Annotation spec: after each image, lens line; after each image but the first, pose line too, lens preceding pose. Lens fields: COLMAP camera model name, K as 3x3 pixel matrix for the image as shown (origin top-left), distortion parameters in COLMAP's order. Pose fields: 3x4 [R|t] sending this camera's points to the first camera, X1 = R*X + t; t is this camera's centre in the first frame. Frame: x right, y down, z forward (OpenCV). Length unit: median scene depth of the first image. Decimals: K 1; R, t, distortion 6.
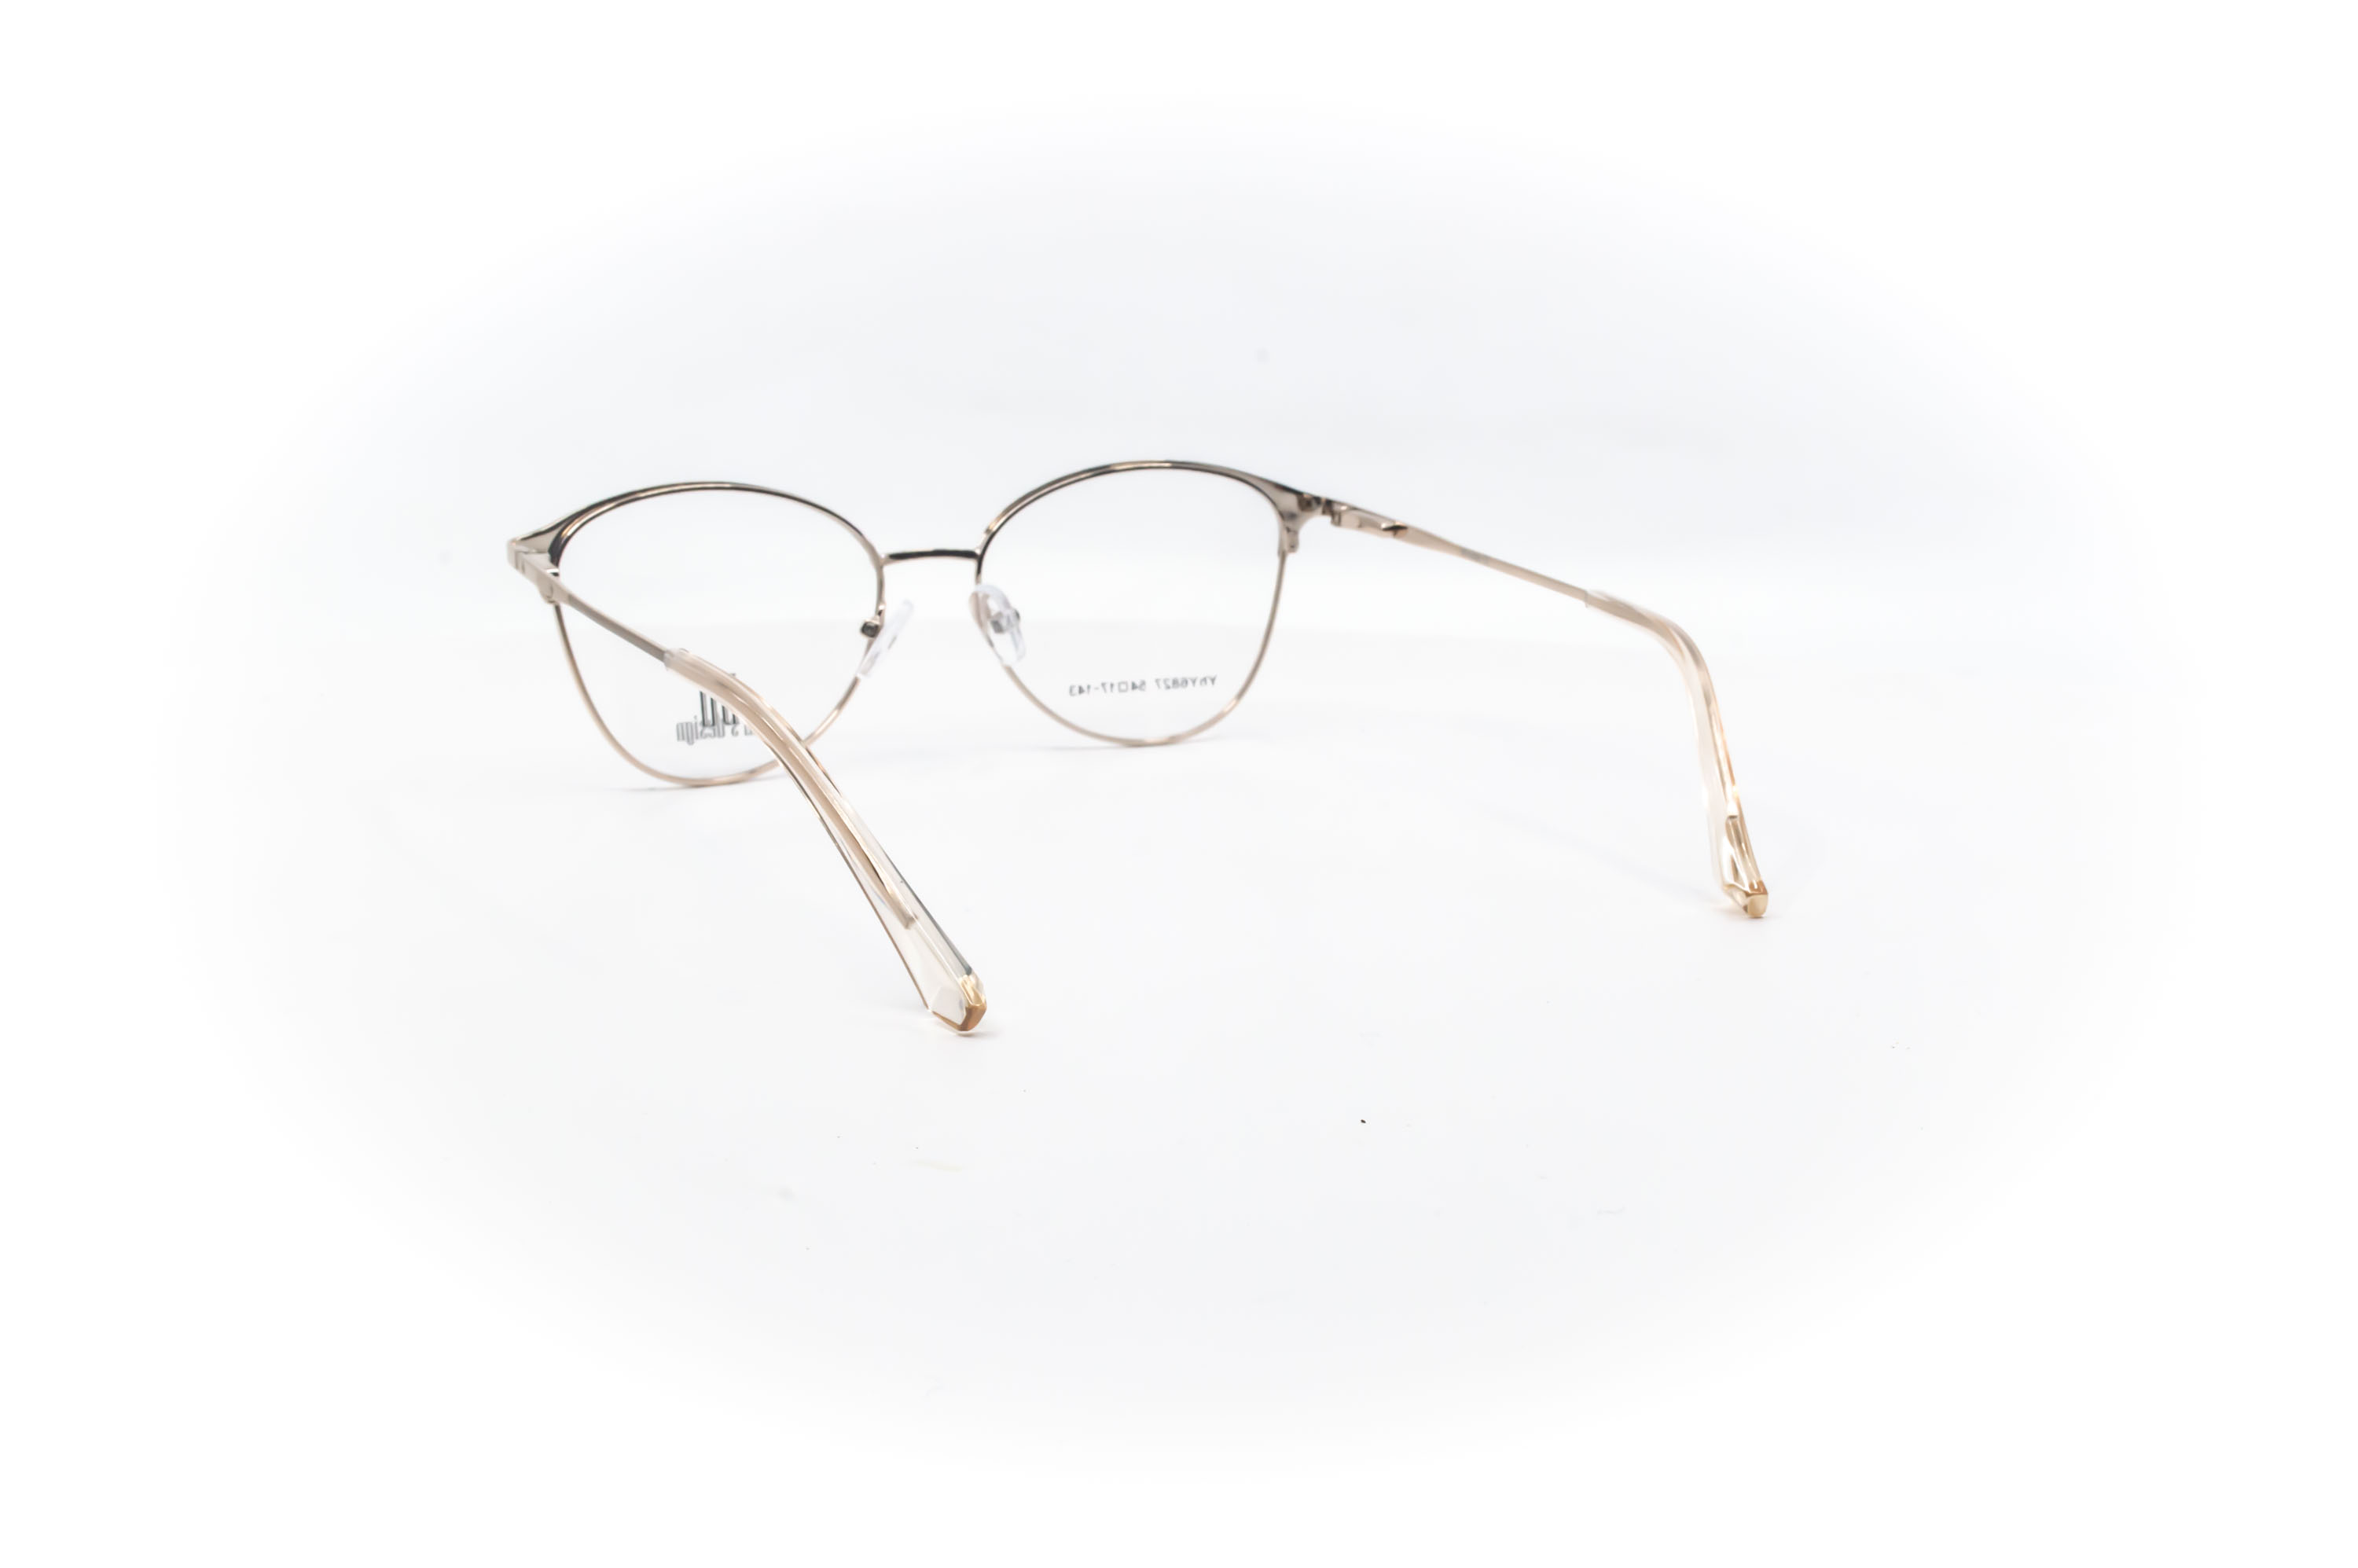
lens RADIAL K [[3058.7, 0, 1179.0], [0, 3058.7, 784.0], [0, 0, 1]] dist [-0.034403, -0.040760]
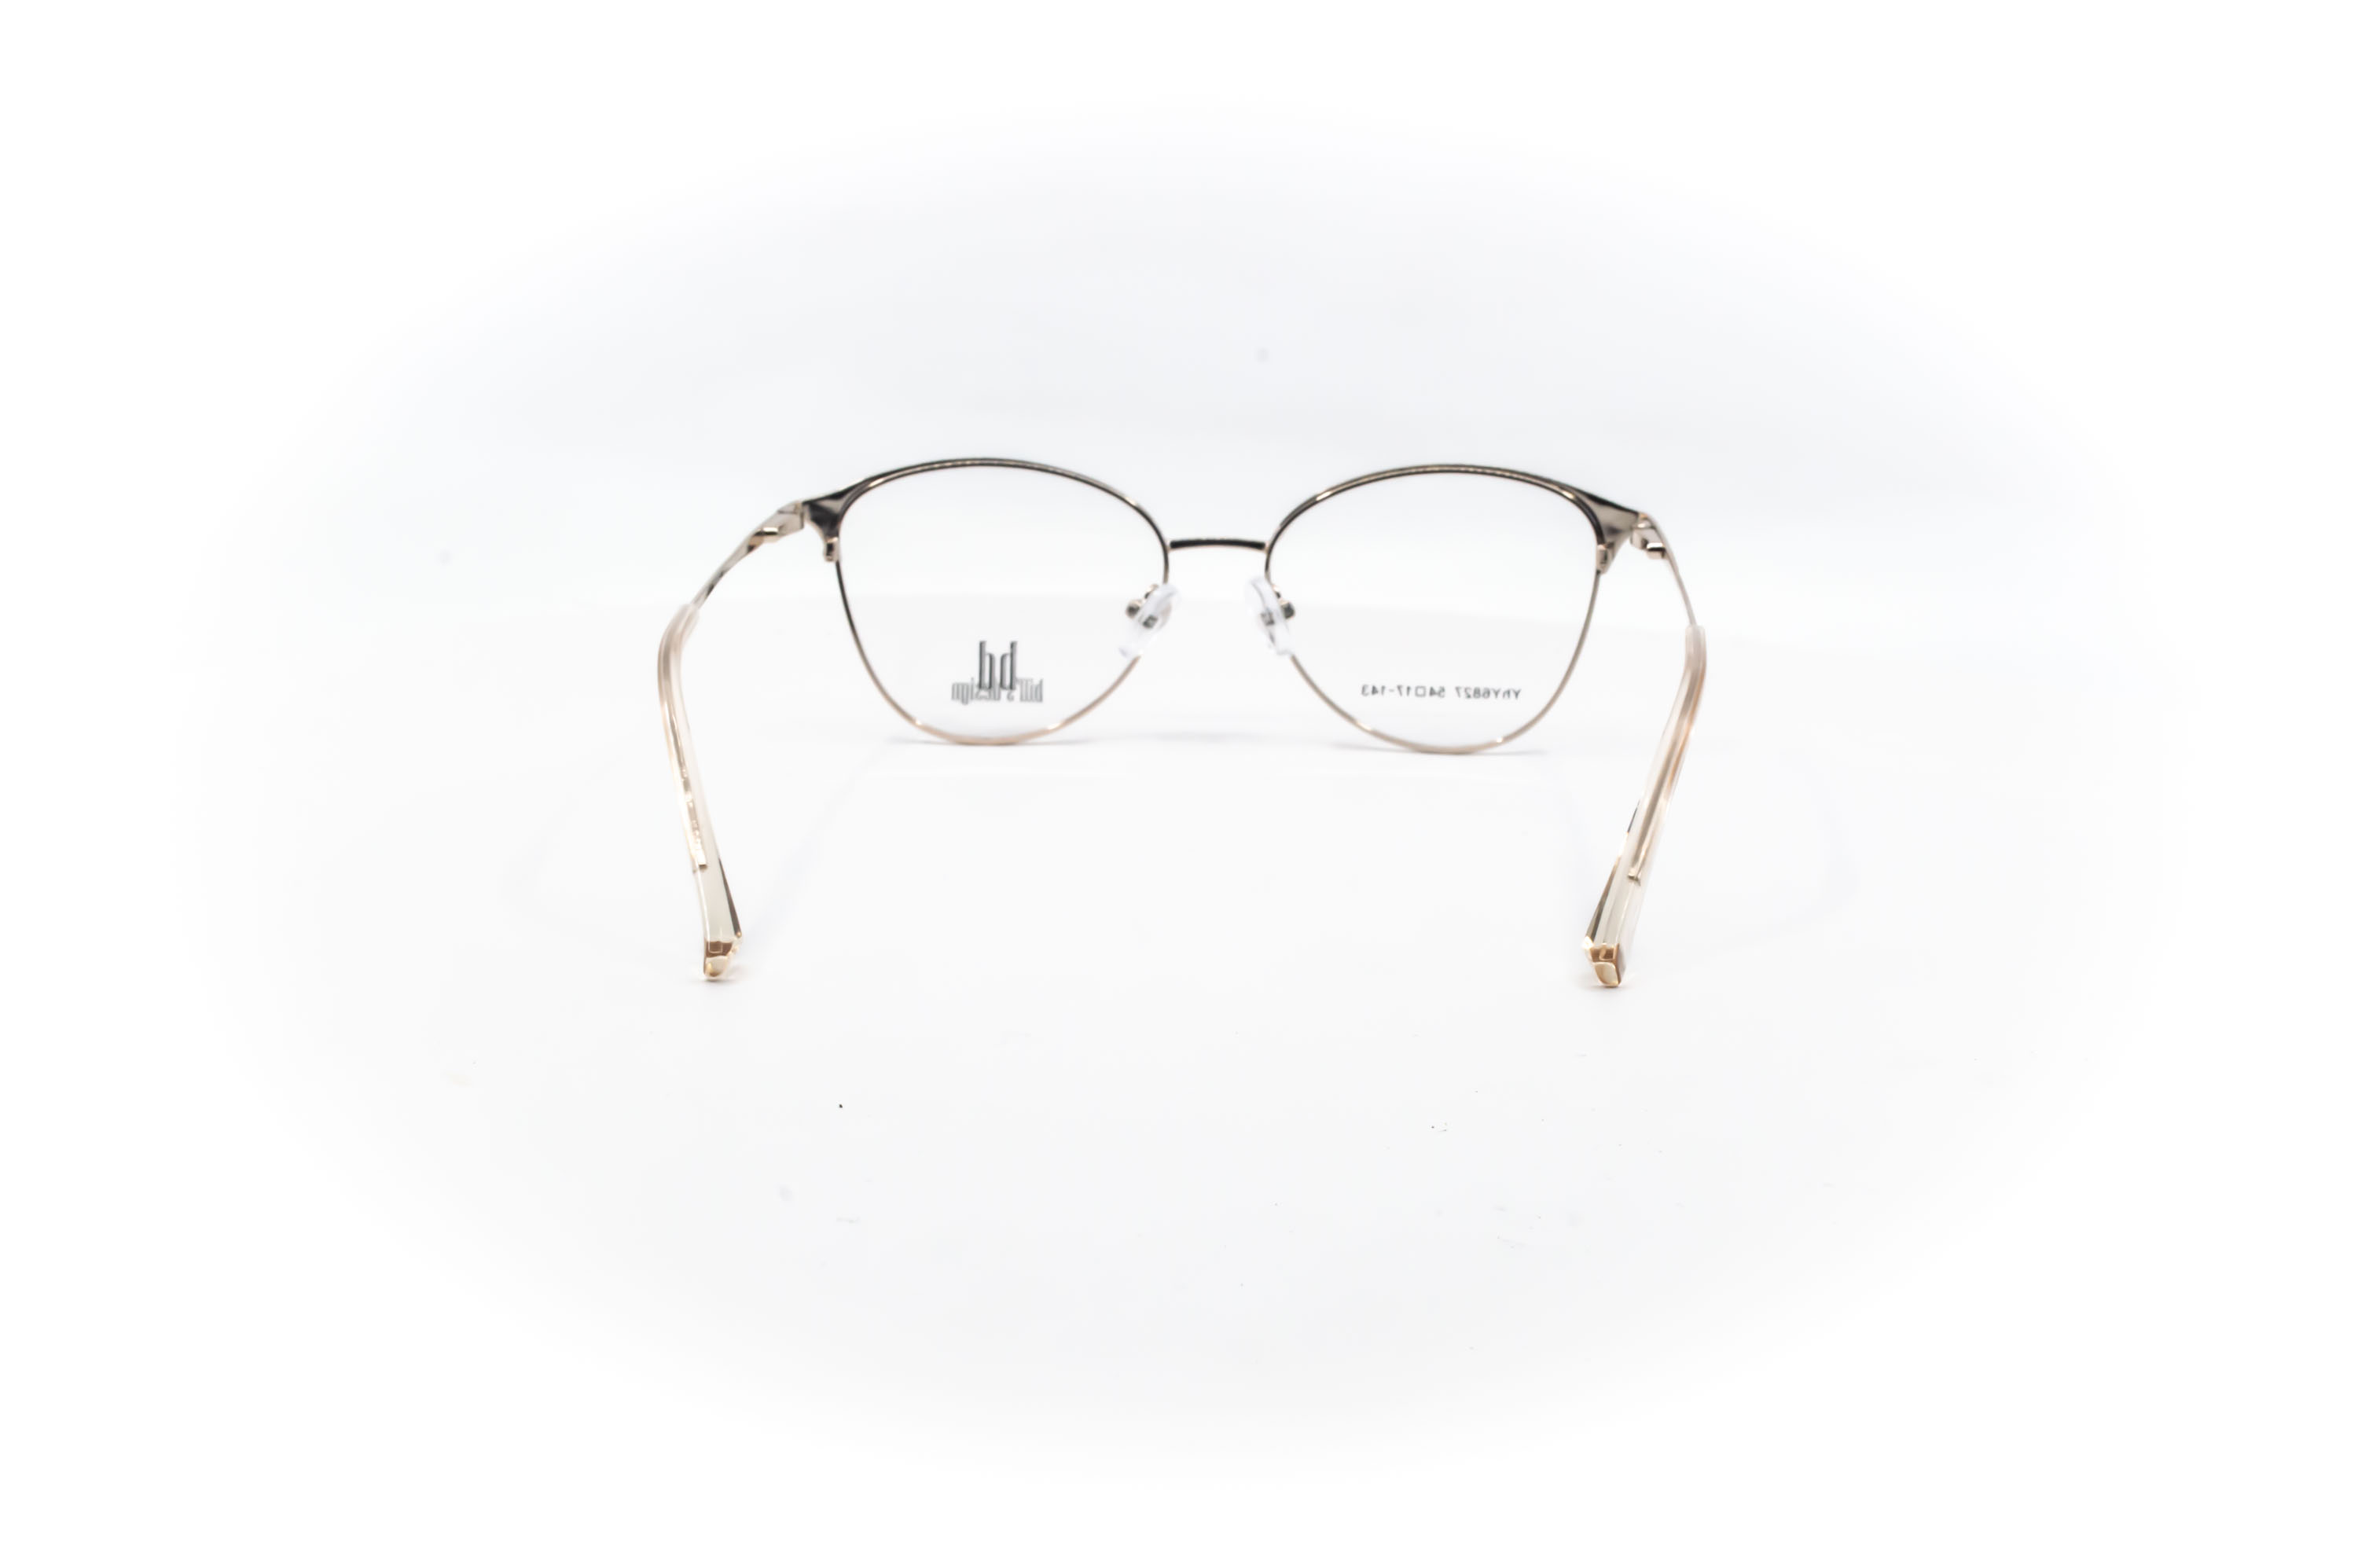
lens RADIAL K [[3058.7, 0, 1179.0], [0, 3058.7, 784.0], [0, 0, 1]] dist [-0.034403, -0.040760]
pose [[0.863965, 0.106927, -0.492068, 0.415276], [-0.105584, 0.993939, 0.030602, -0.024789], [0.492358, 0.025516, 0.870019, 0.107196]]
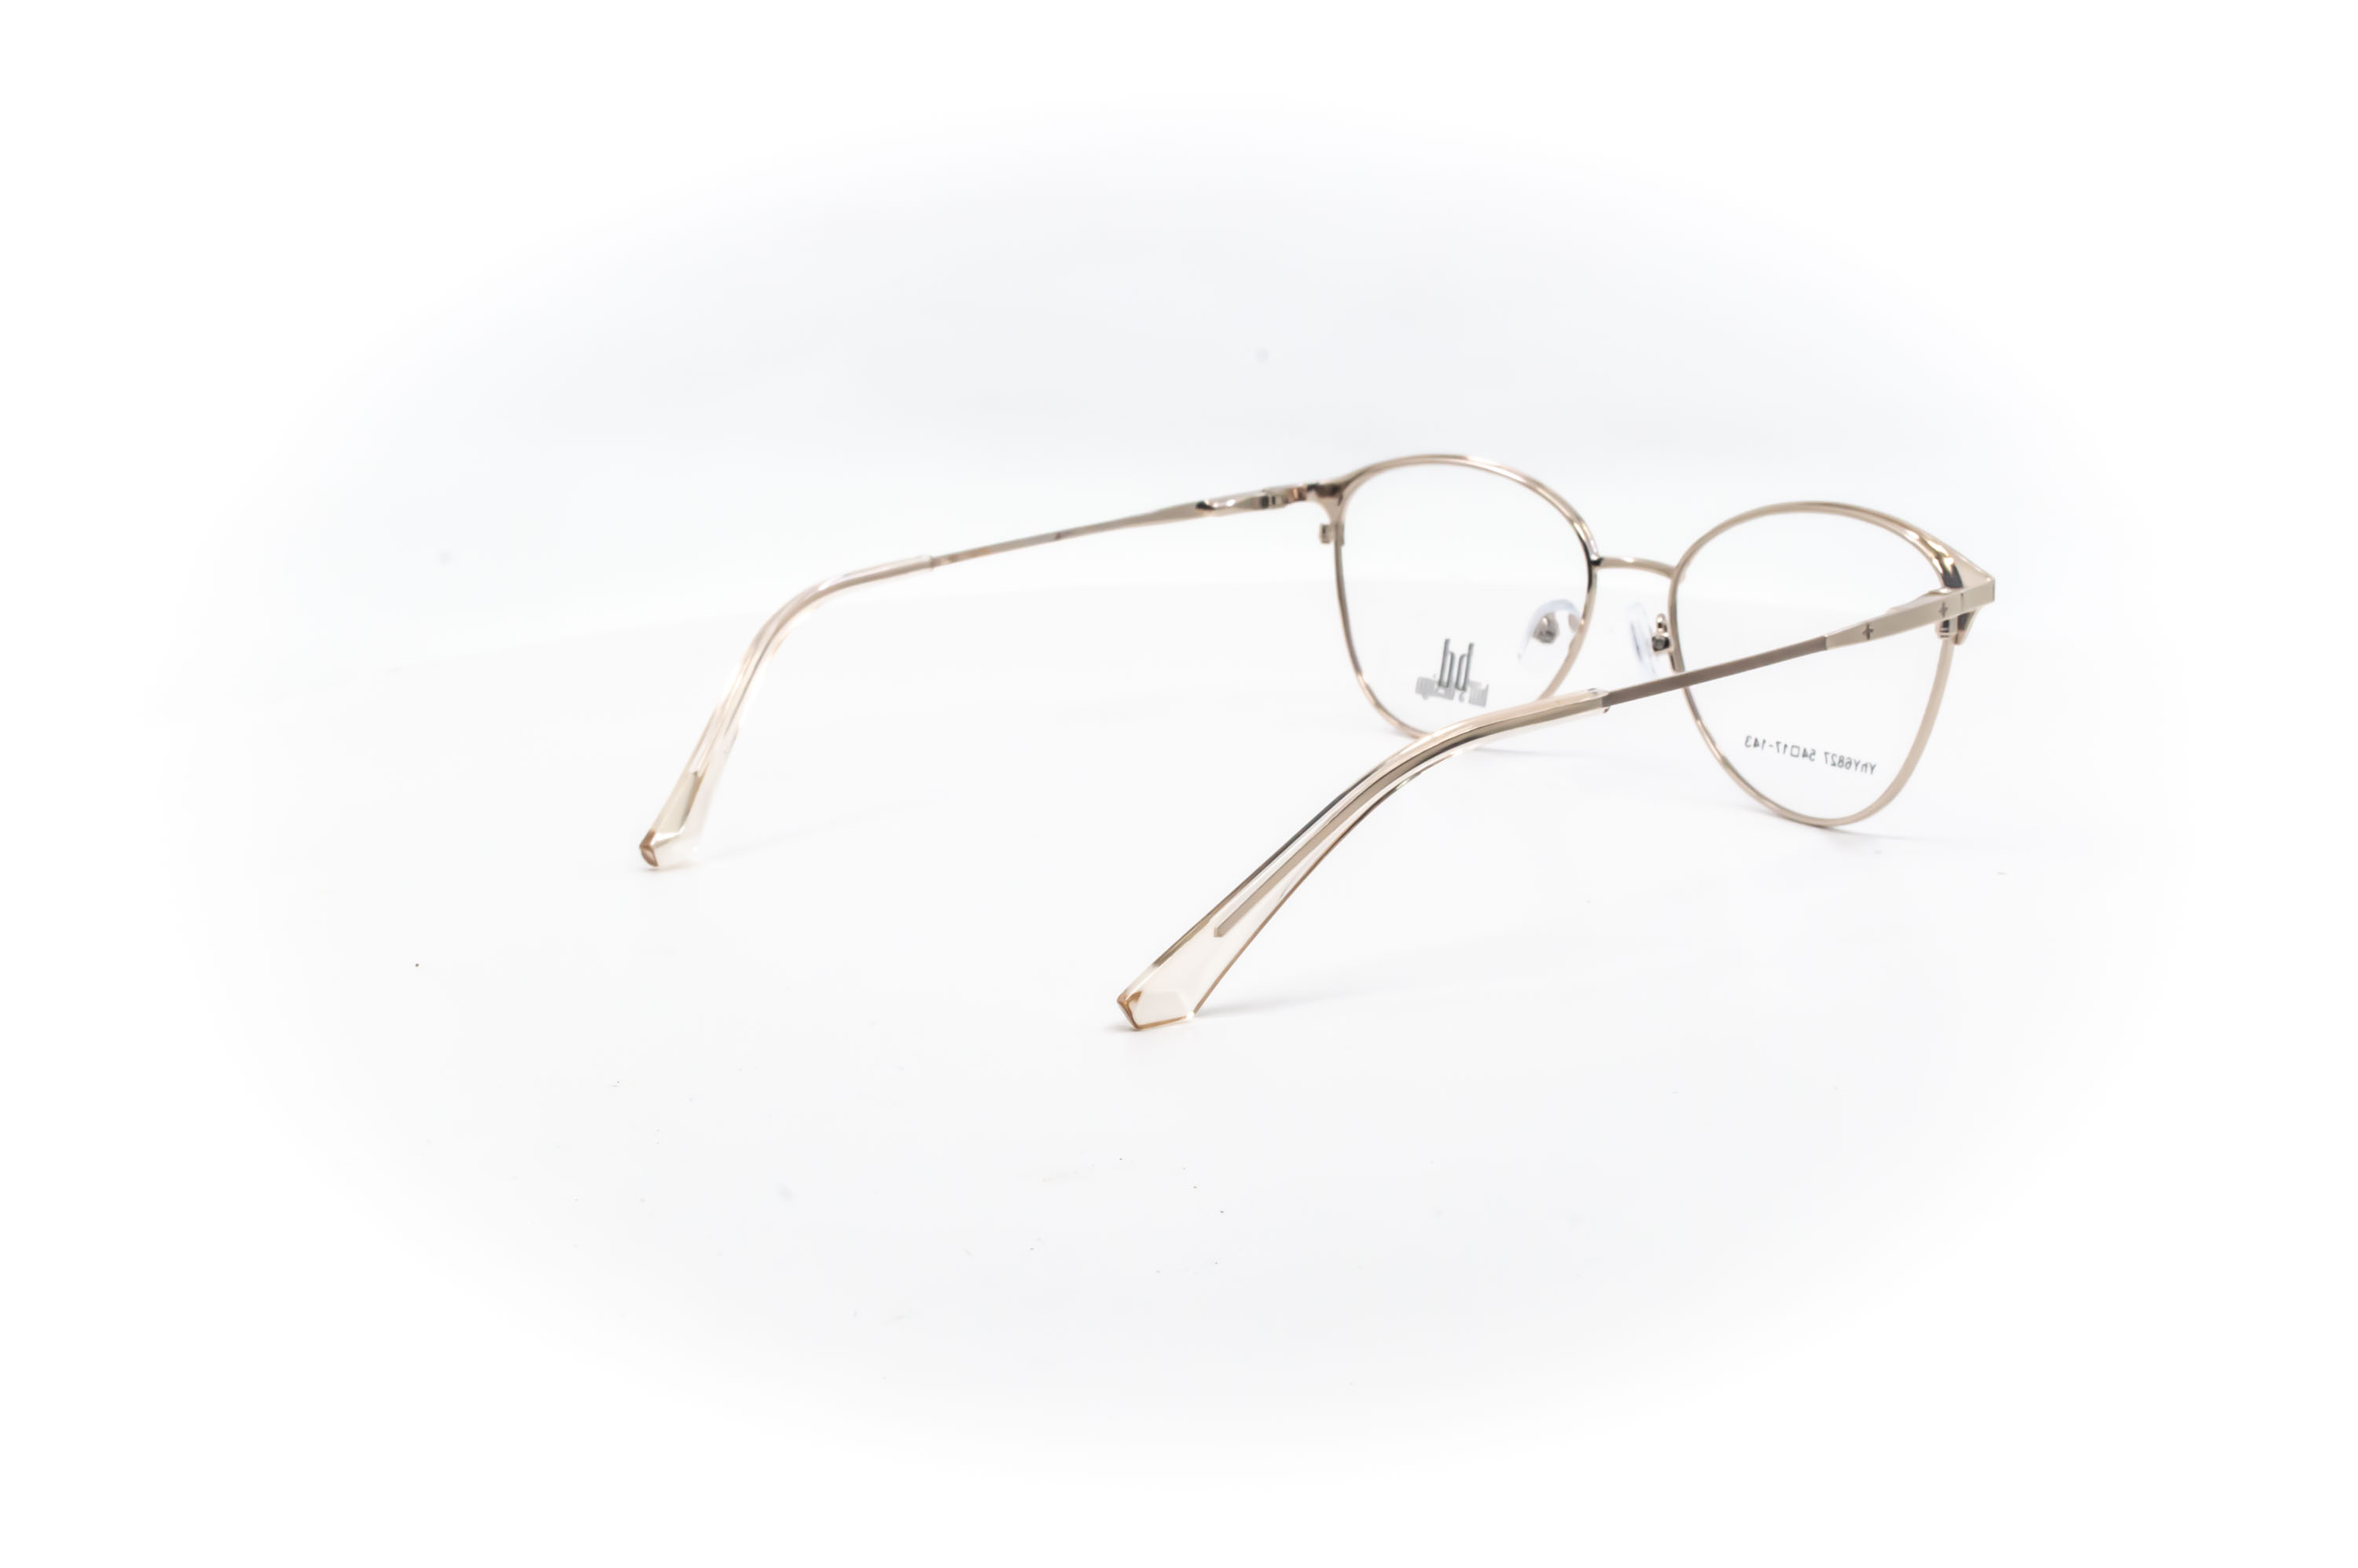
lens RADIAL K [[3058.7, 0, 1179.0], [0, 3058.7, 784.0], [0, 0, 1]] dist [-0.034403, -0.040760]
pose [[0.252033, 0.211258, -0.944378, 0.801581], [-0.197271, 0.966605, 0.163583, -0.136618], [0.947398, 0.145070, 0.285291, 0.595450]]
